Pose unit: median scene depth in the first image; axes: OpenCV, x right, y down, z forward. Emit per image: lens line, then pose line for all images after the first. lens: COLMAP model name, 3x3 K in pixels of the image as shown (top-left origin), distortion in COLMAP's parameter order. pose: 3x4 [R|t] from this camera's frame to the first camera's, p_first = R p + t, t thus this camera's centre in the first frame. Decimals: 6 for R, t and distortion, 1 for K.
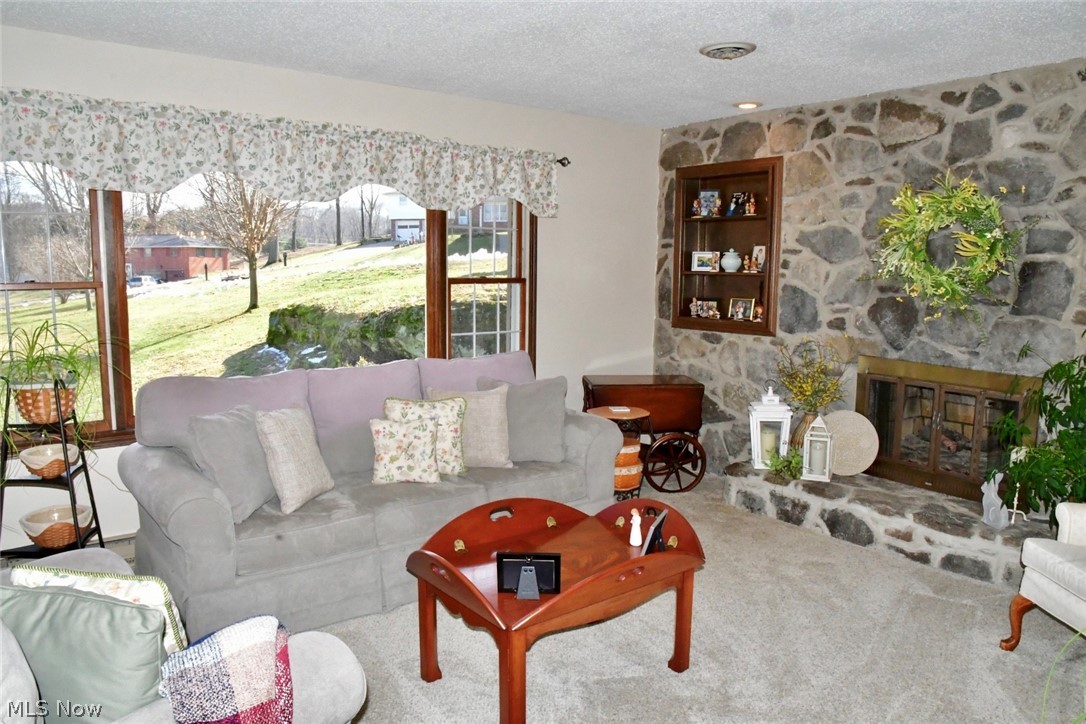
lens RADIAL K [[764.6, 0, 543.0], [0, 764.6, 362.0], [0, 0, 1]] dist [-0.123012, 0.076420]
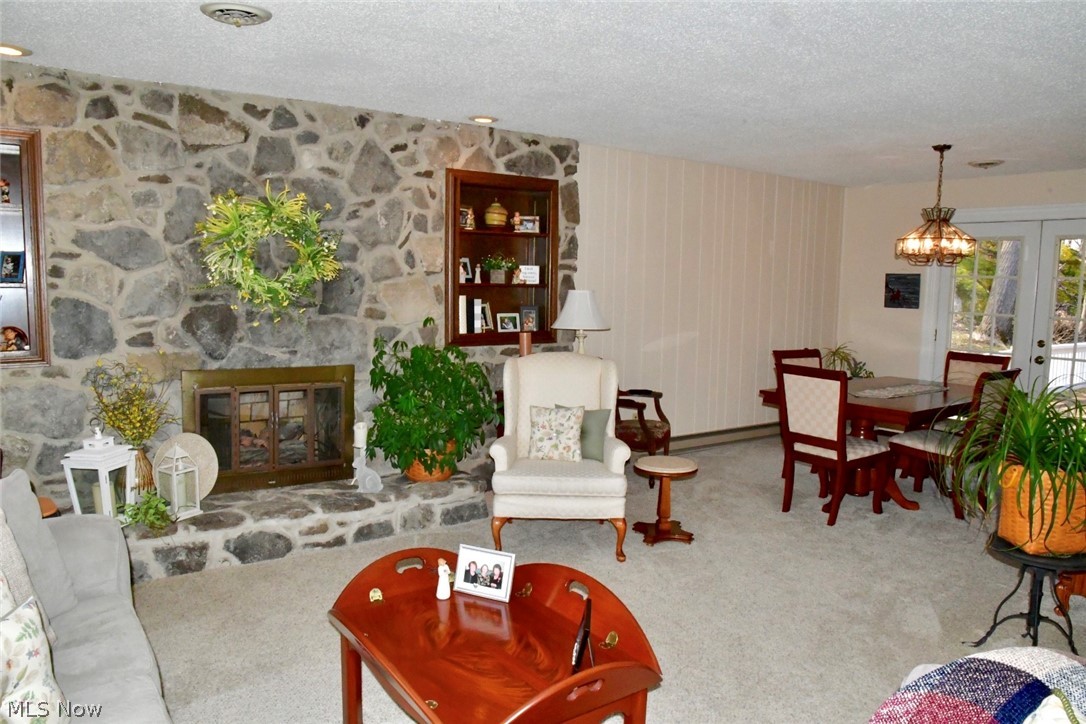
lens RADIAL K [[764.6, 0, 543.0], [0, 764.6, 362.0], [0, 0, 1]] dist [-0.123012, 0.076420]
pose [[0.046514, -0.119152, 0.991786, -0.471791], [0.108326, 0.987607, 0.113569, -0.078120], [-0.993027, 0.102153, 0.058844, 0.527416]]
